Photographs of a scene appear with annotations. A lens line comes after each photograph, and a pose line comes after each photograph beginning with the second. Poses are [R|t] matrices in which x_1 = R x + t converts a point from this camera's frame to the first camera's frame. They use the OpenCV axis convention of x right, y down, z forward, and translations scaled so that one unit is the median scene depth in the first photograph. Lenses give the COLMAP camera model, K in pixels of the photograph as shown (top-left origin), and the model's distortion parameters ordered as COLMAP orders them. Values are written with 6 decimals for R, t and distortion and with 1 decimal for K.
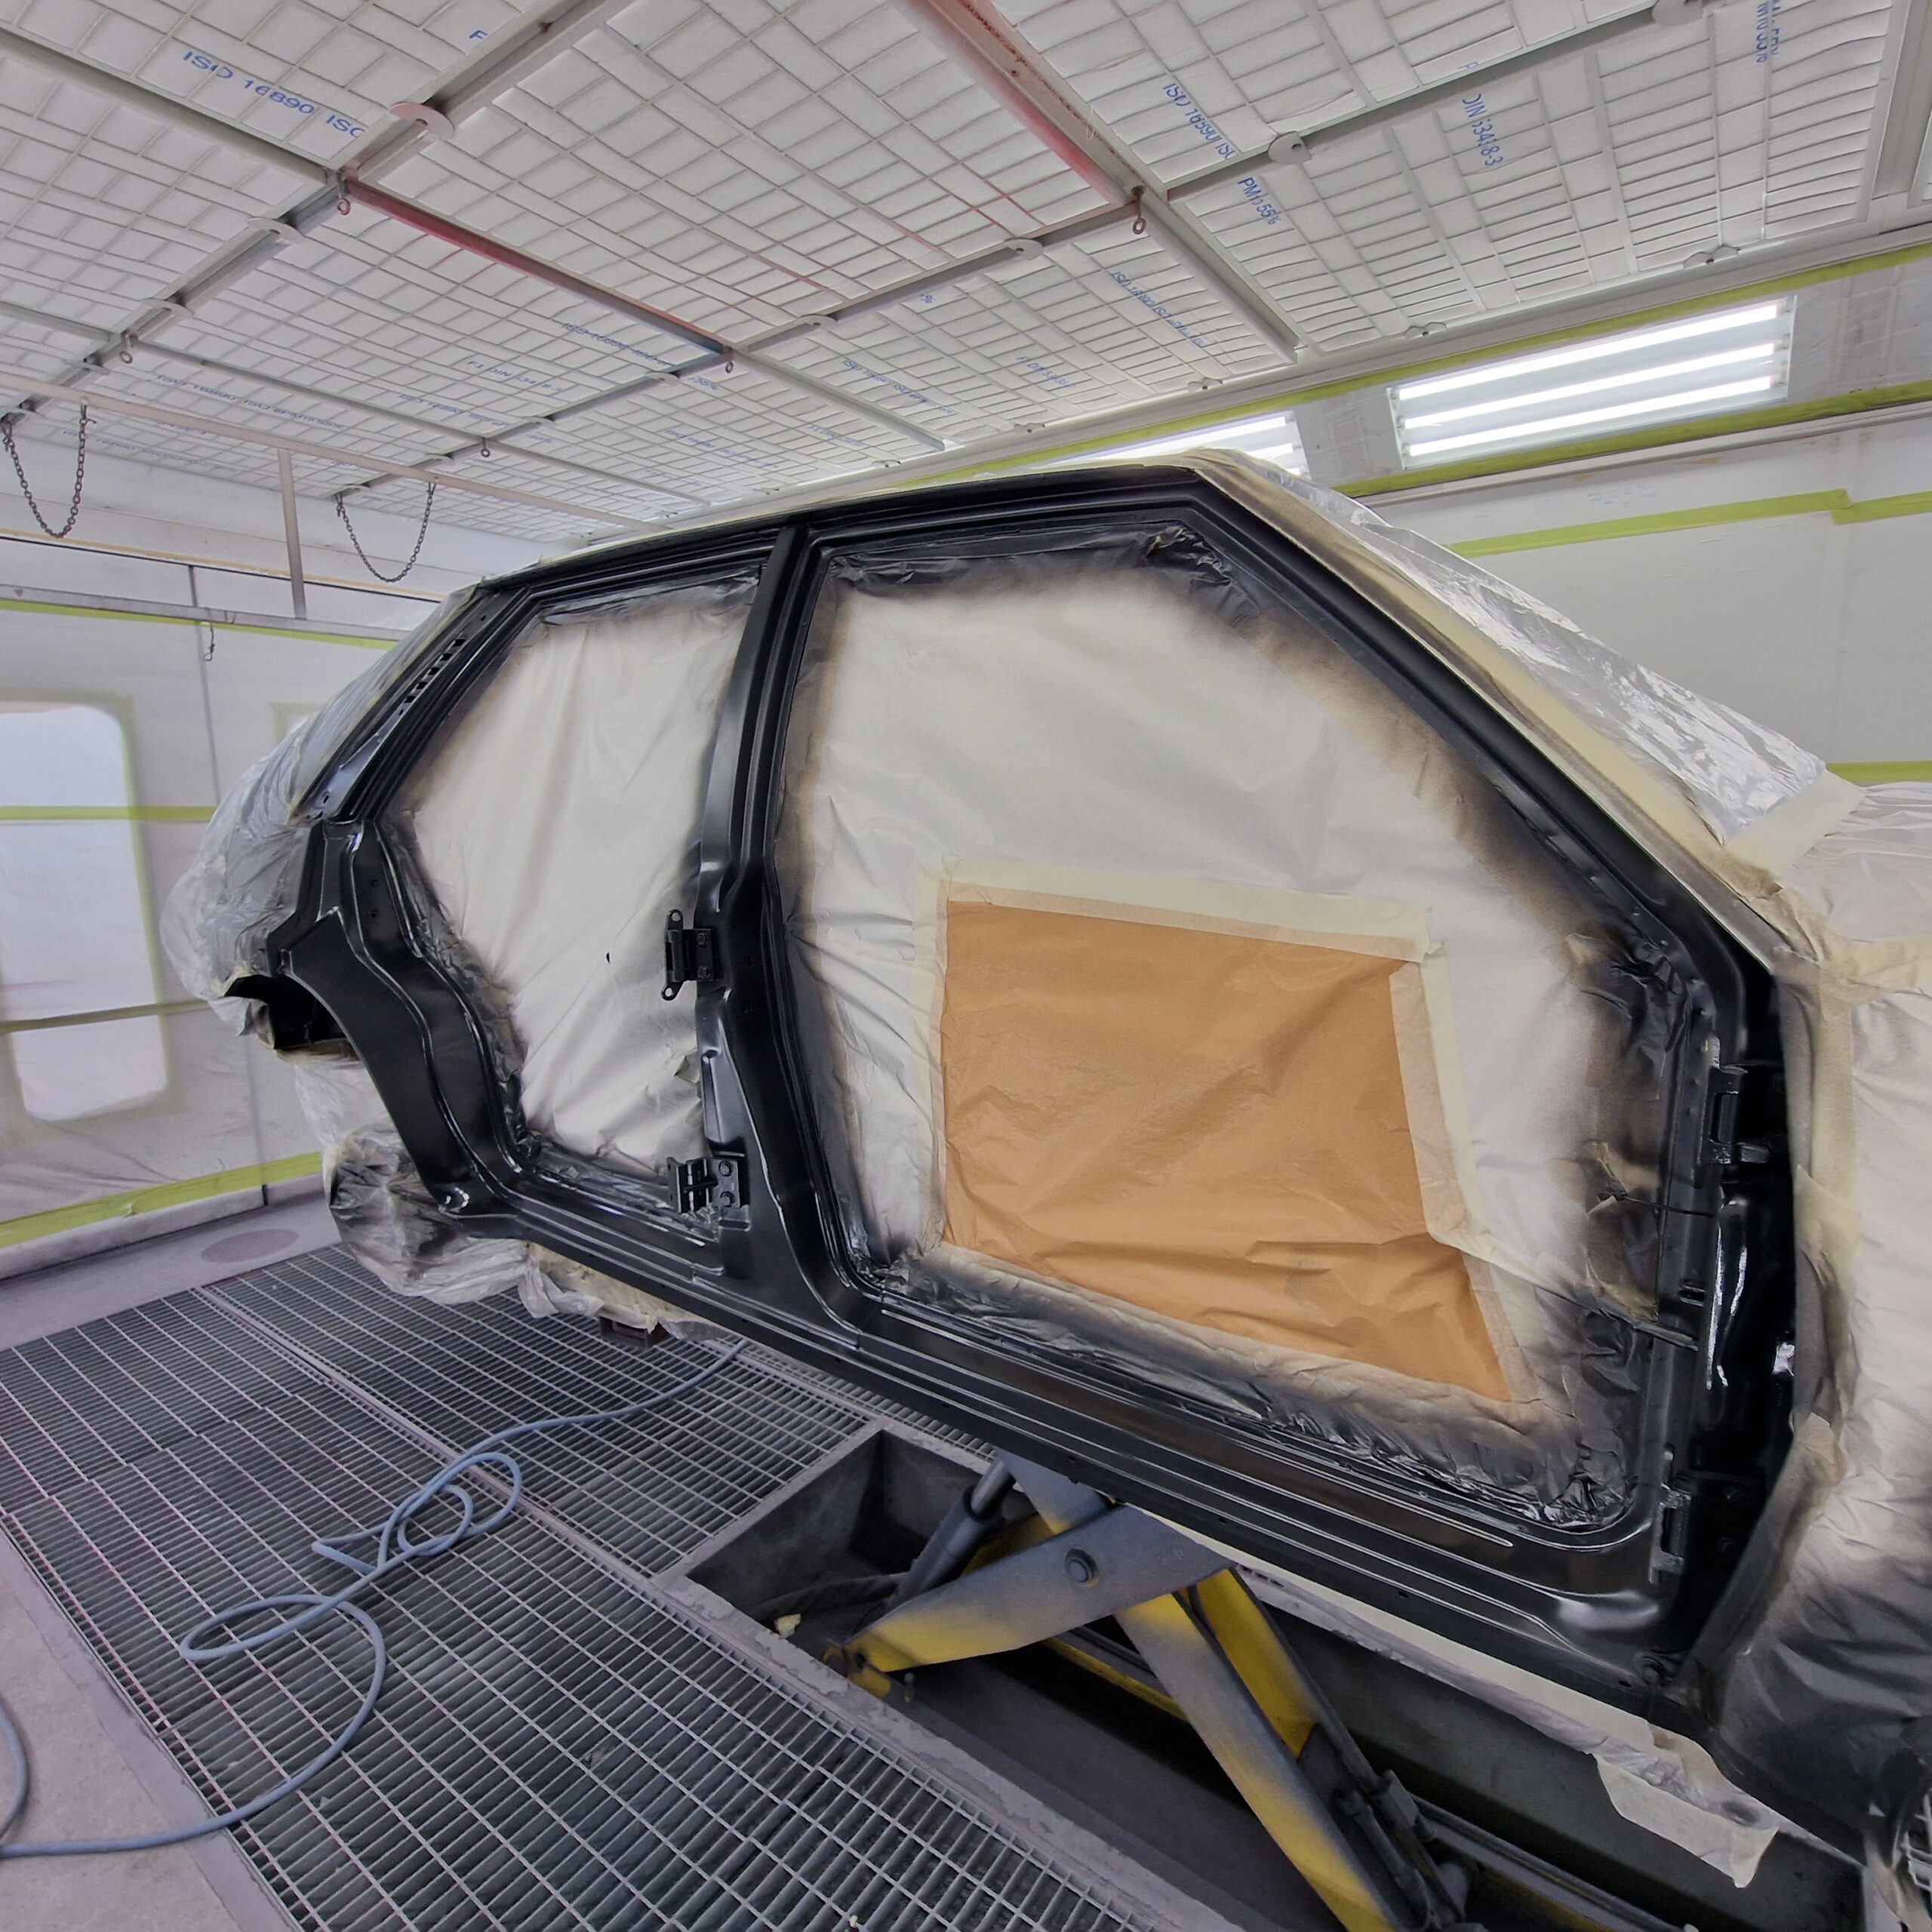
lens RADIAL K [[1057.1, 0, 969.2], [0, 1057.1, 962.4], [0, 0, 1]] dist [-0.000976, -0.000792]
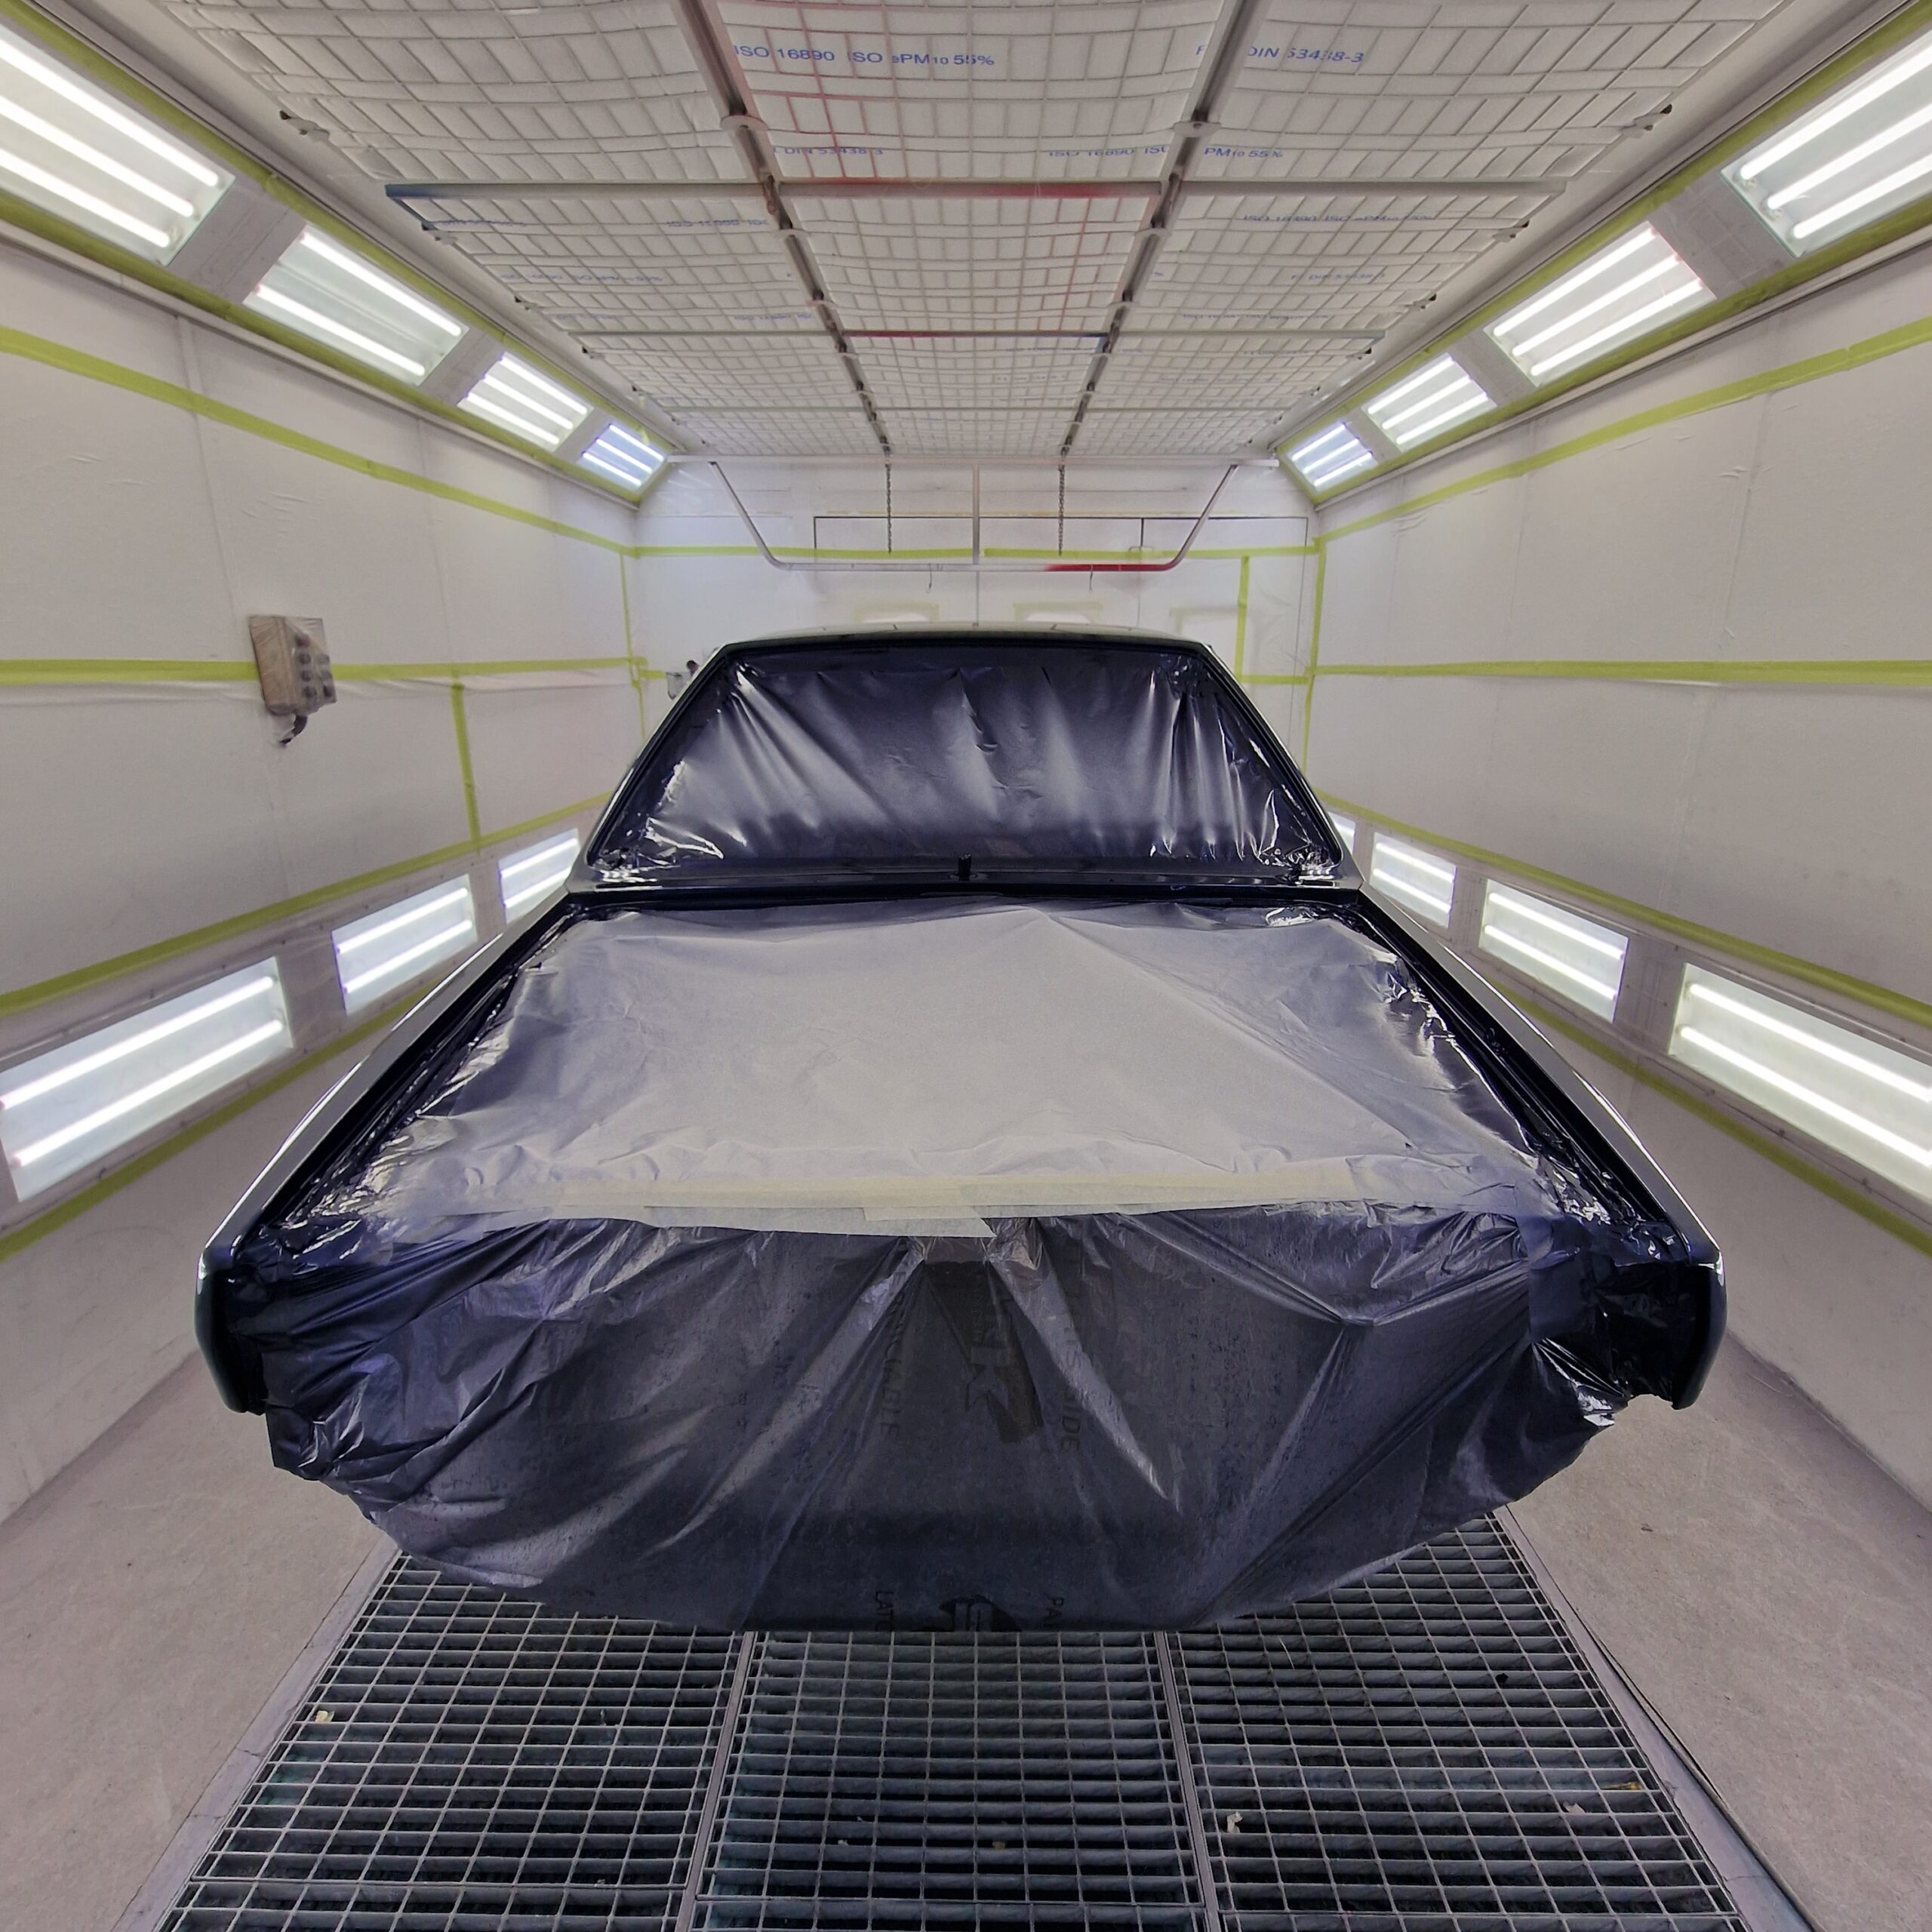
lens RADIAL K [[1057.1, 0, 957.3], [0, 1057.1, 979.4], [0, 0, 1]] dist [-0.000976, -0.000792]
pose [[0.573962, 0.243521, -0.781835, 0.928421], [-0.132455, 0.969795, 0.204827, -0.037497], [0.808098, -0.014005, 0.588881, 0.052954]]
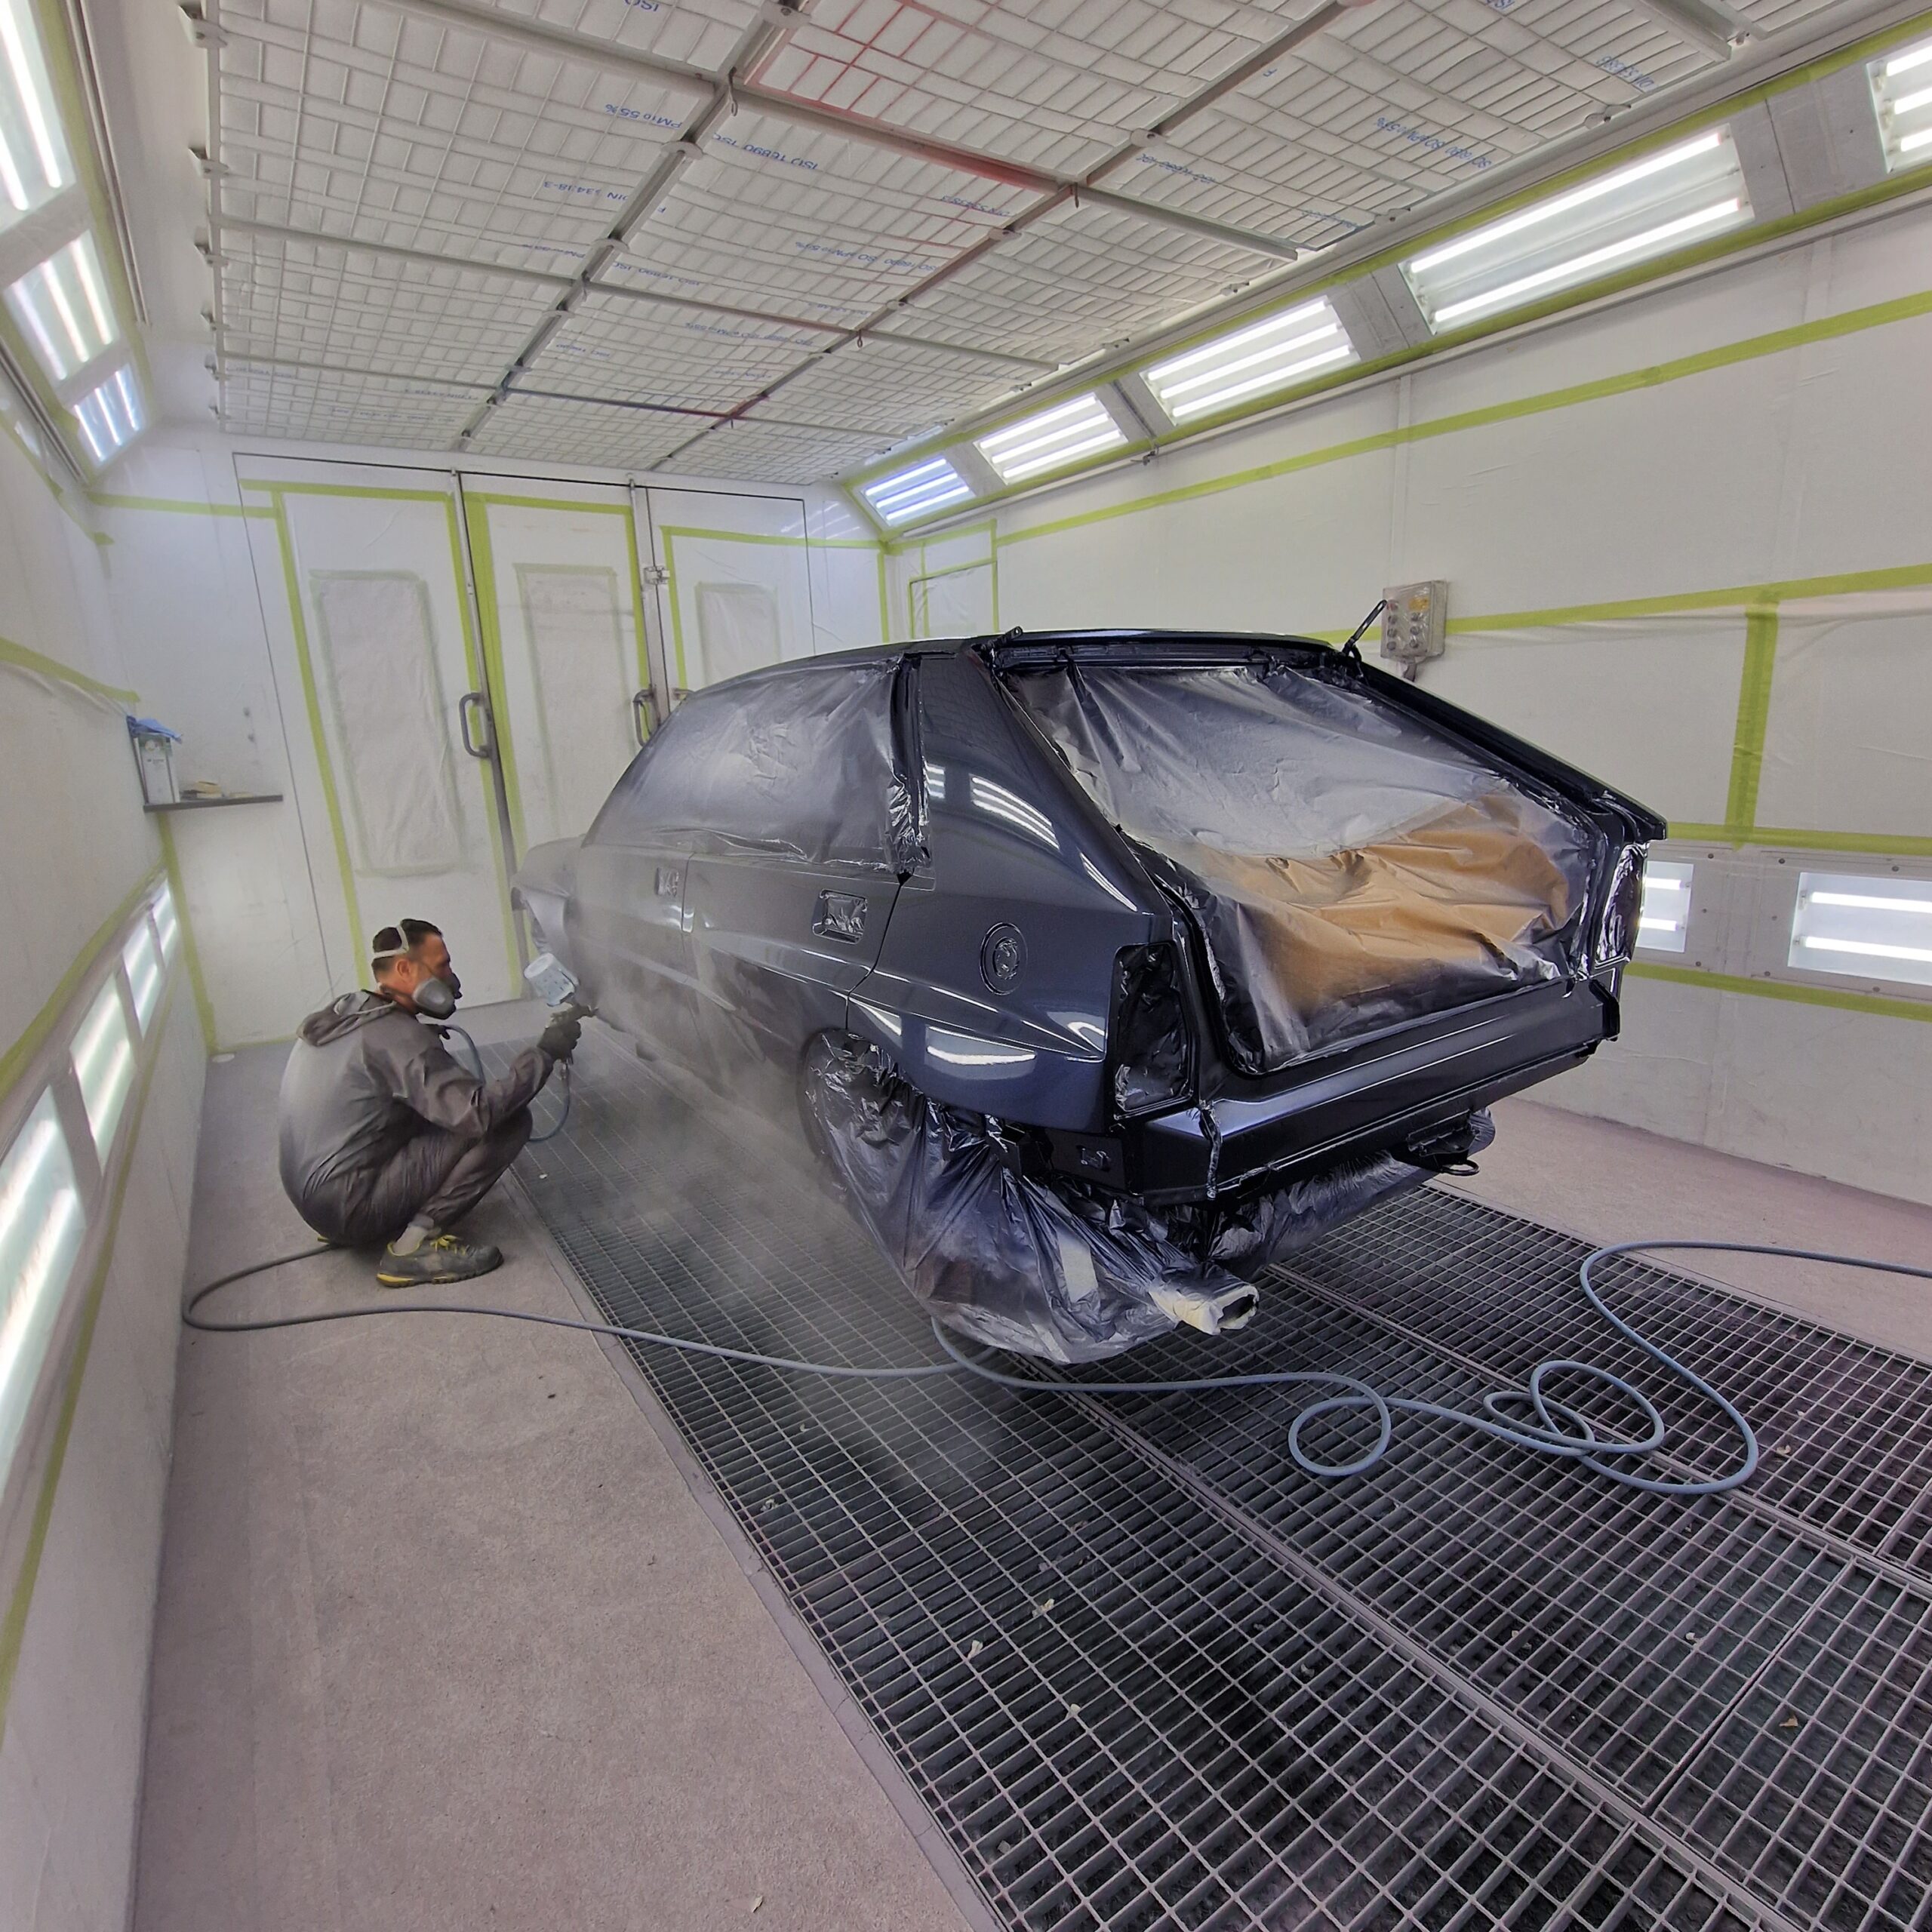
lens RADIAL K [[1057.1, 0, 968.4], [0, 1057.1, 978.2], [0, 0, 1]] dist [-0.000976, -0.000792]
pose [[-0.940150, -0.028466, 0.339571, -0.362794], [0.107276, 0.921112, 0.374225, -0.192382], [-0.323436, 0.388256, -0.862929, 1.725528]]
